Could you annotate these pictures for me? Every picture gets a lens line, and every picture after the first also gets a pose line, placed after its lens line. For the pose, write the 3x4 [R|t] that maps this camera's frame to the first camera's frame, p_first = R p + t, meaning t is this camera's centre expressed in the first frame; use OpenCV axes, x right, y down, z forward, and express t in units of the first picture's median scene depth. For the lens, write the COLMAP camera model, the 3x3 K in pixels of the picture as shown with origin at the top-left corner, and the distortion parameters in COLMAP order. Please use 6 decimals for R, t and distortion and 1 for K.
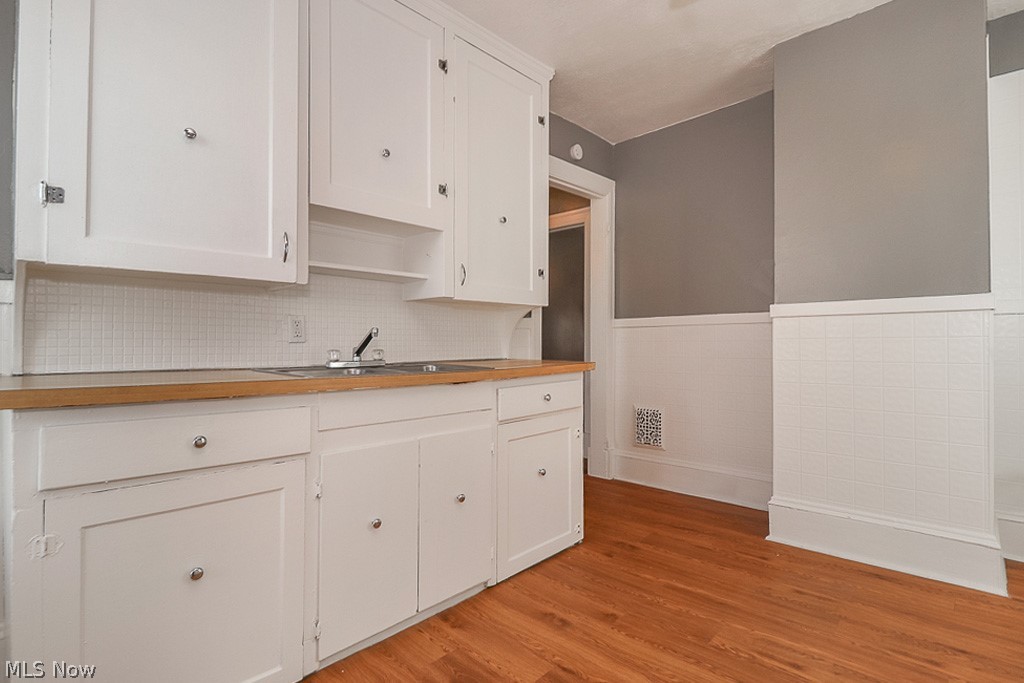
lens RADIAL K [[504.1, 0, 513.9], [0, 504.1, 343.2], [0, 0, 1]] dist [0.004058, -0.000729]
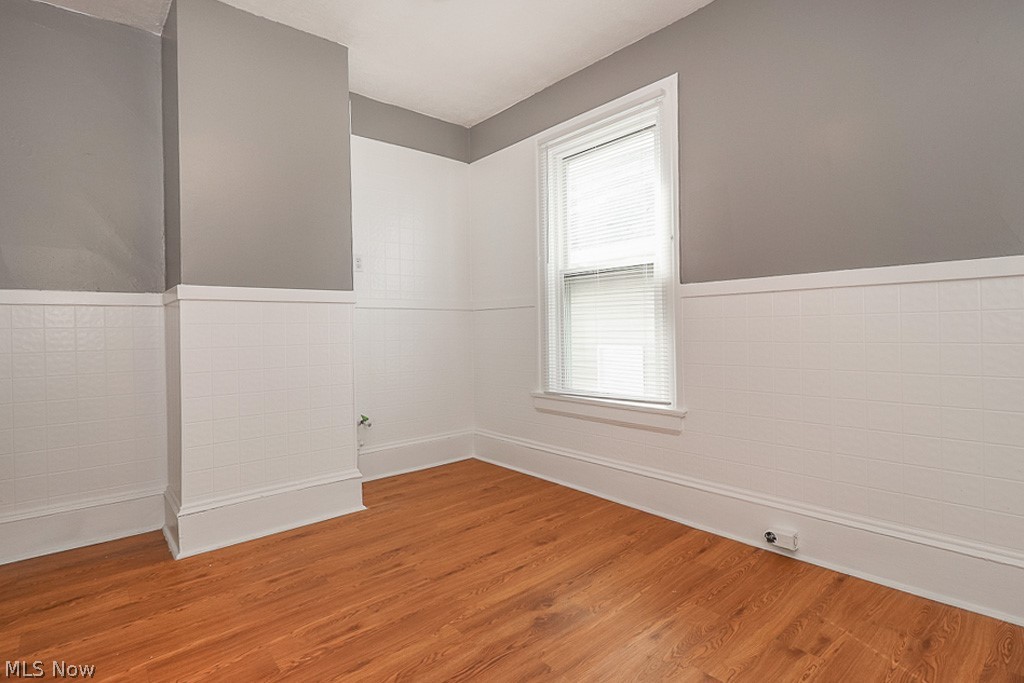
lens RADIAL K [[504.1, 0, 528.2], [0, 504.1, 321.8], [0, 0, 1]] dist [0.004058, -0.000729]
pose [[0.097827, 0.011434, 0.995138, -0.356243], [0.009906, 0.999873, -0.012462, 0.004968], [-0.995154, 0.011077, 0.097701, 0.387046]]
